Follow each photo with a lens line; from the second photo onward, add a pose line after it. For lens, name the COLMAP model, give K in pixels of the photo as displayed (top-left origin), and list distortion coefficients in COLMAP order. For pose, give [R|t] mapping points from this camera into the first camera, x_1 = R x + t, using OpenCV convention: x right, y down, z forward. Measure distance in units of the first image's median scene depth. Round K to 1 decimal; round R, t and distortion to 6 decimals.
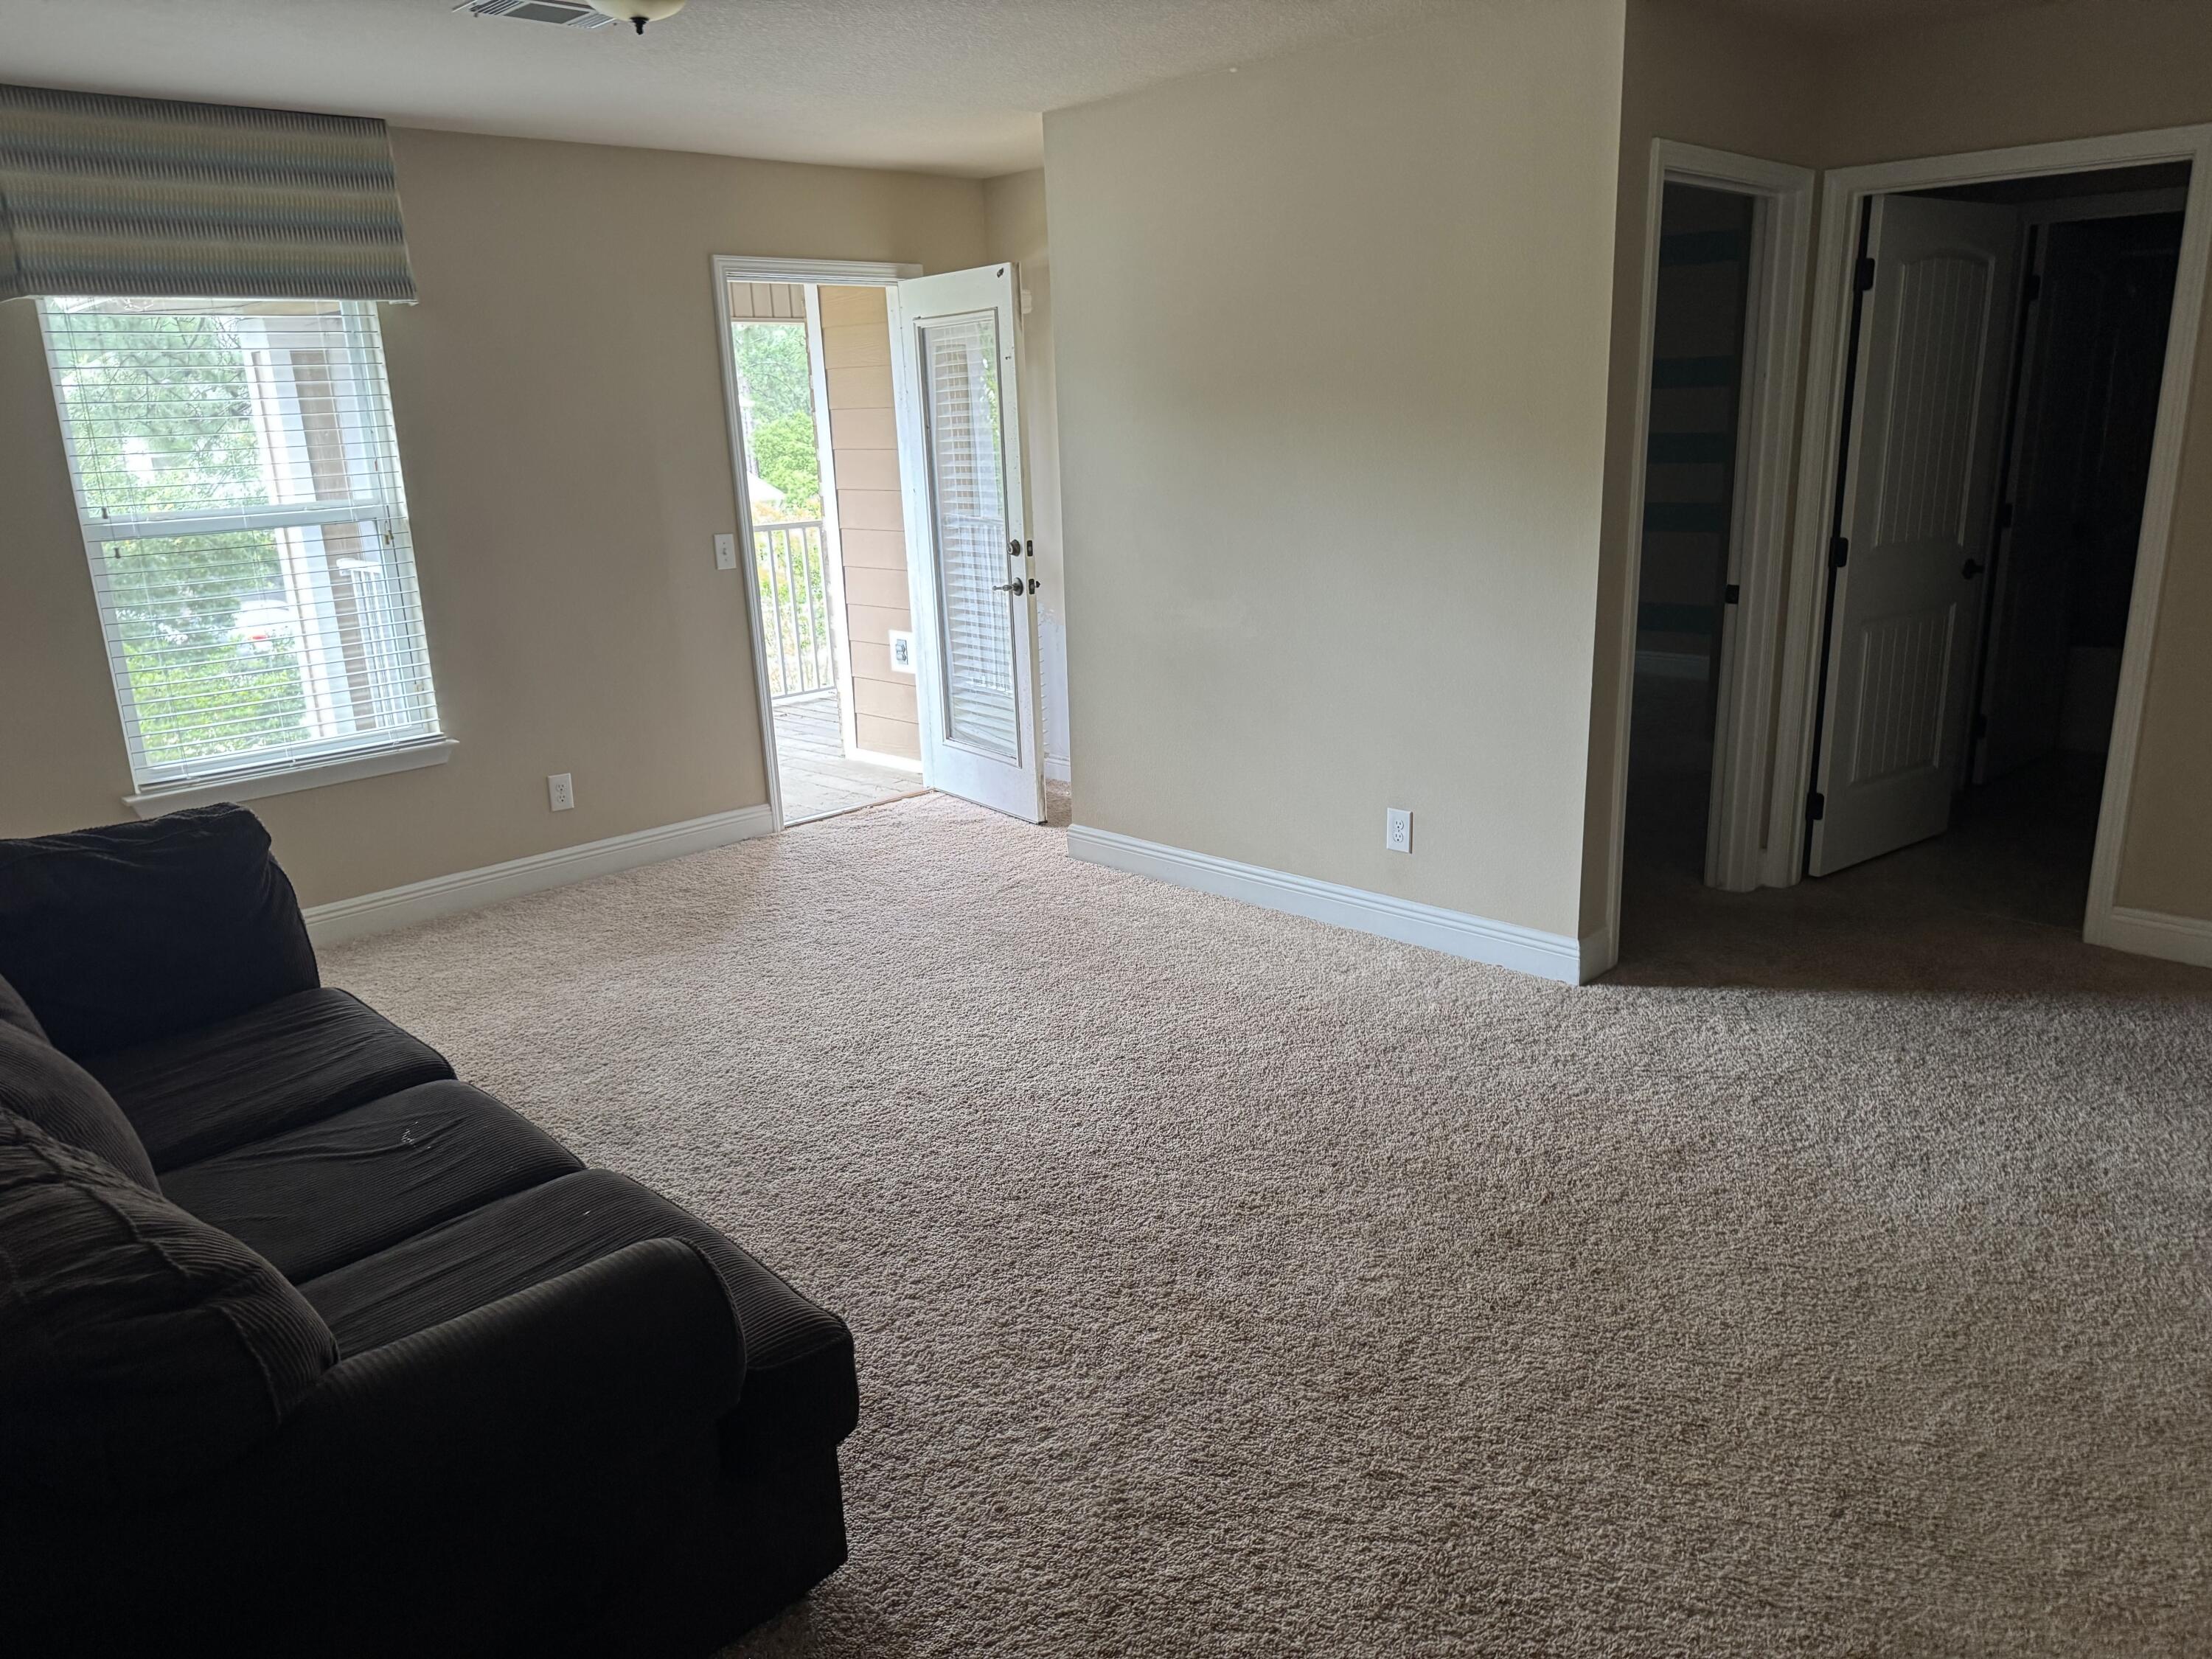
lens RADIAL K [[1568.0, 0, 1104.9], [0, 1568.0, 817.1], [0, 0, 1]] dist [0.009816, -0.013969]
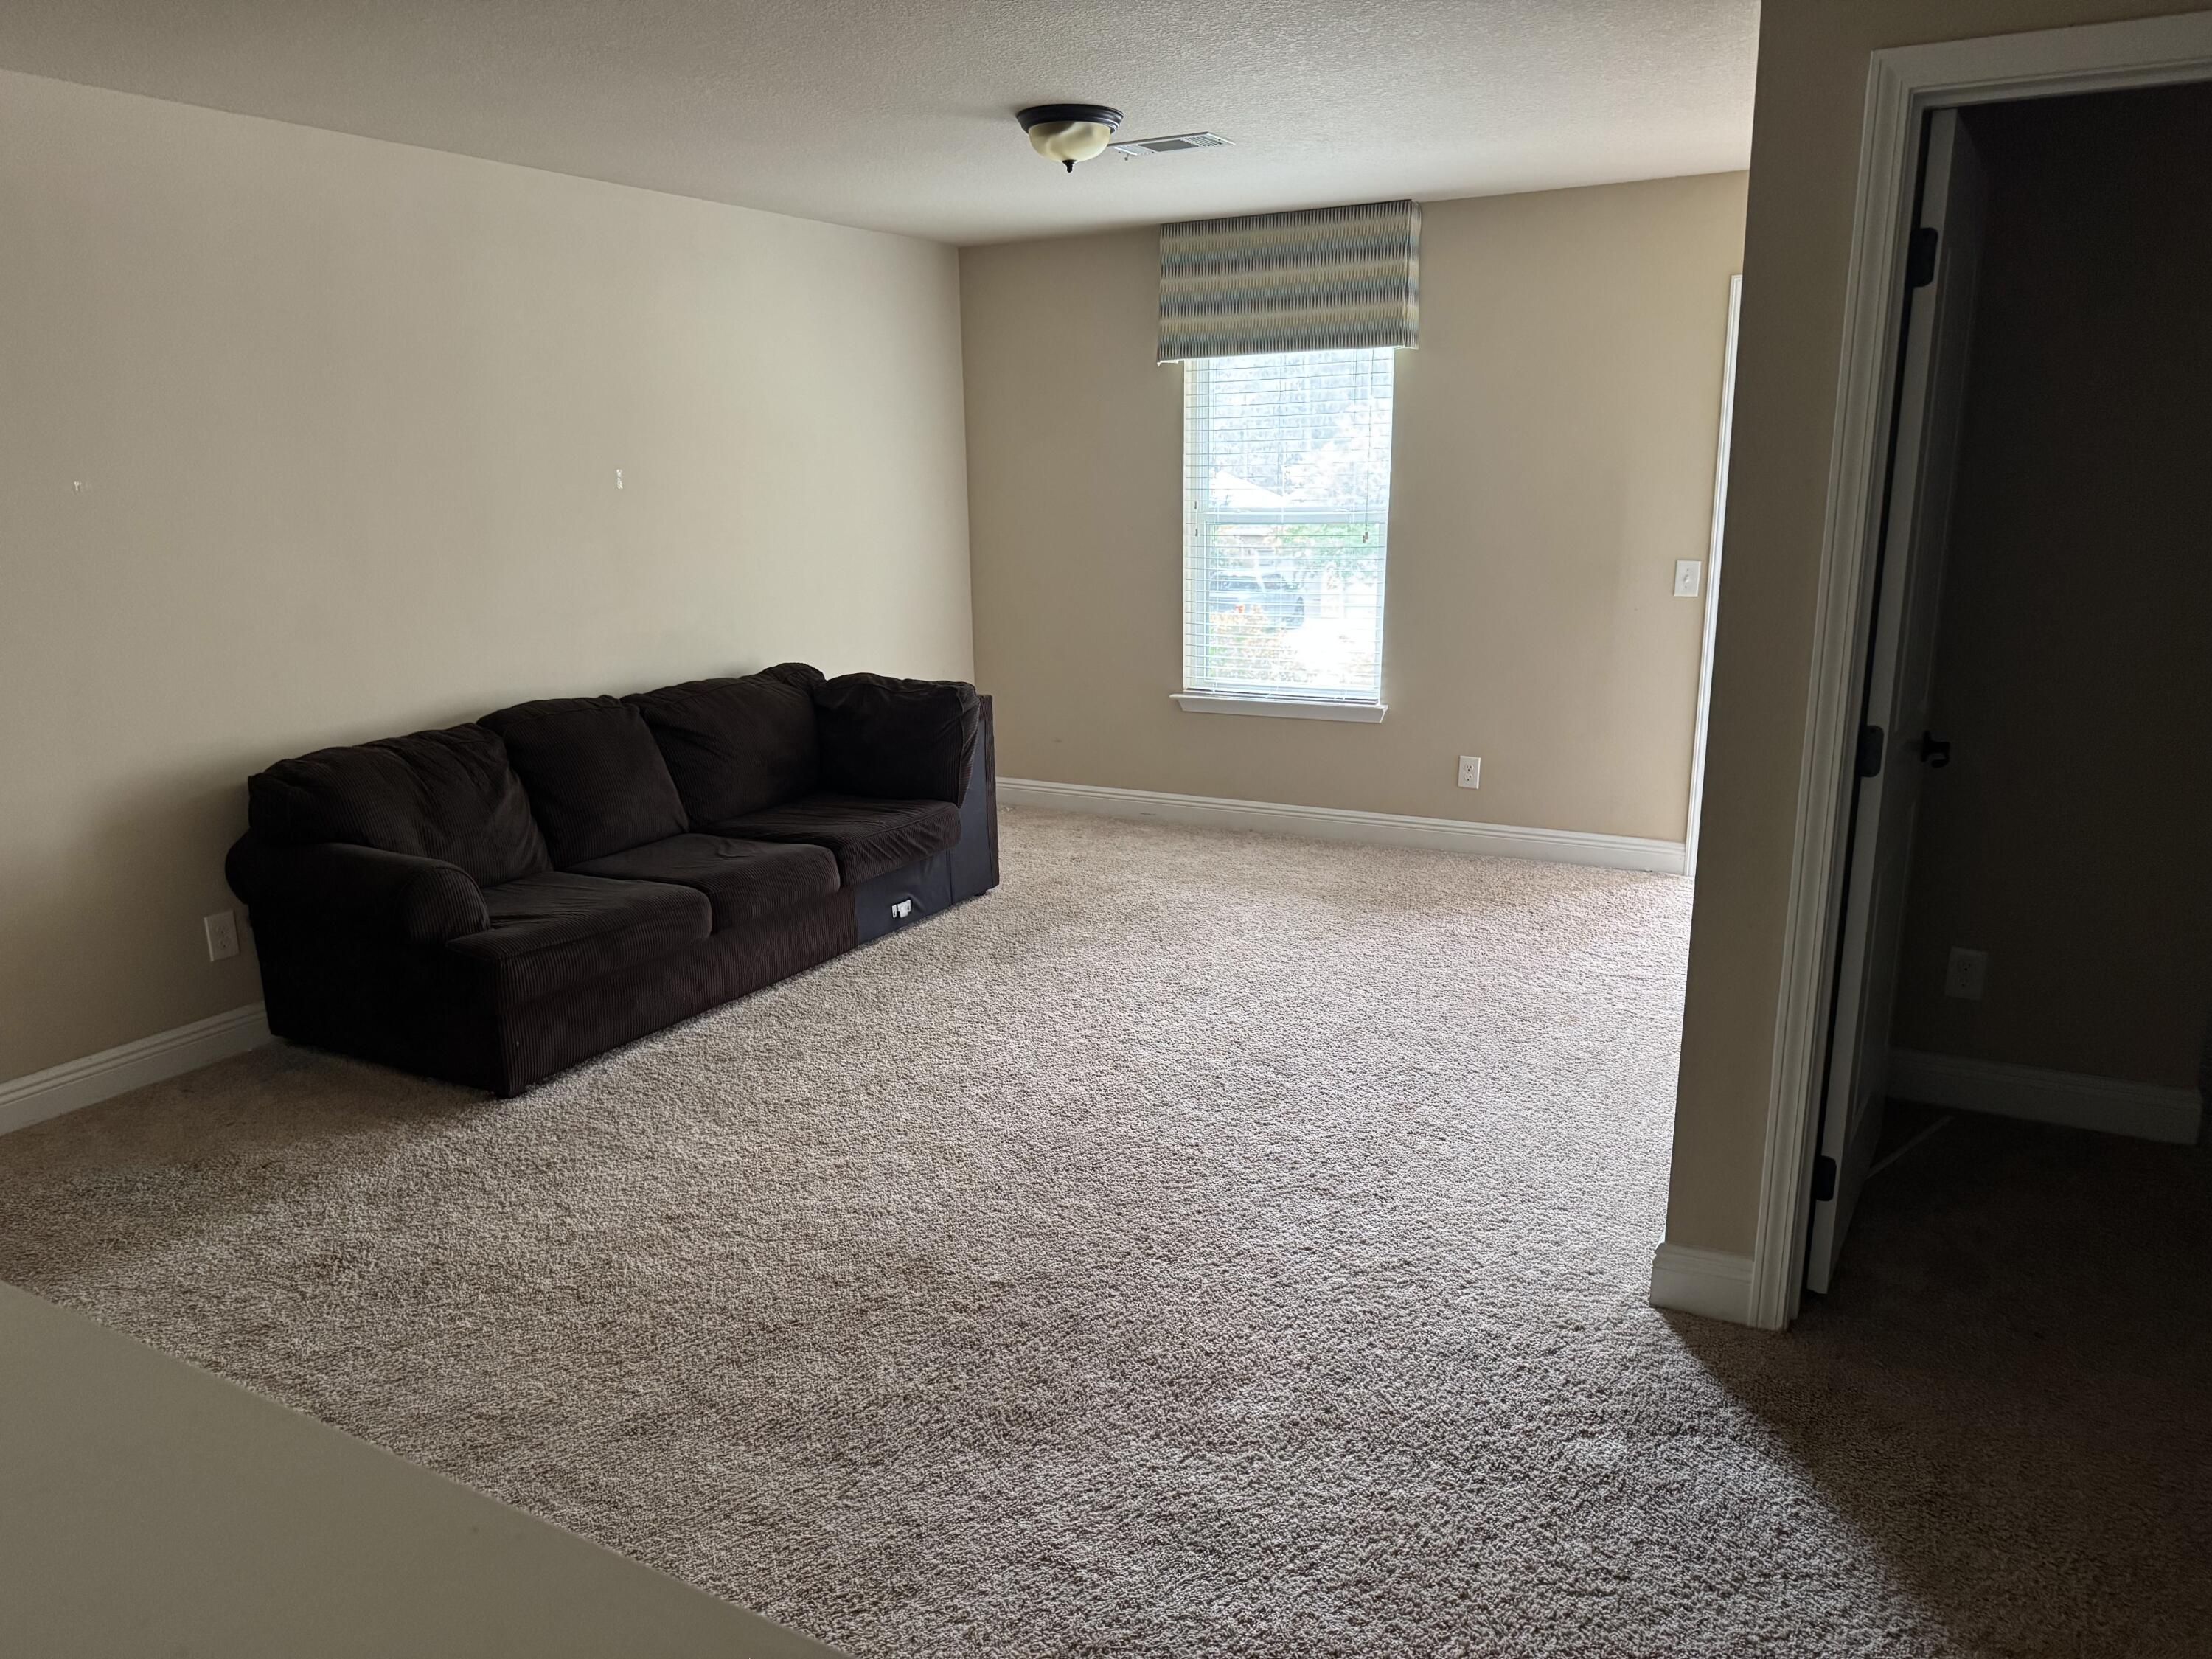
lens RADIAL K [[1568.0, 0, 1098.7], [0, 1568.0, 843.3], [0, 0, 1]] dist [0.009816, -0.013969]
pose [[0.251163, 0.258076, -0.932906, 0.759877], [-0.232866, 0.951604, 0.200555, -0.152373], [0.939516, 0.166870, 0.299105, 0.483915]]
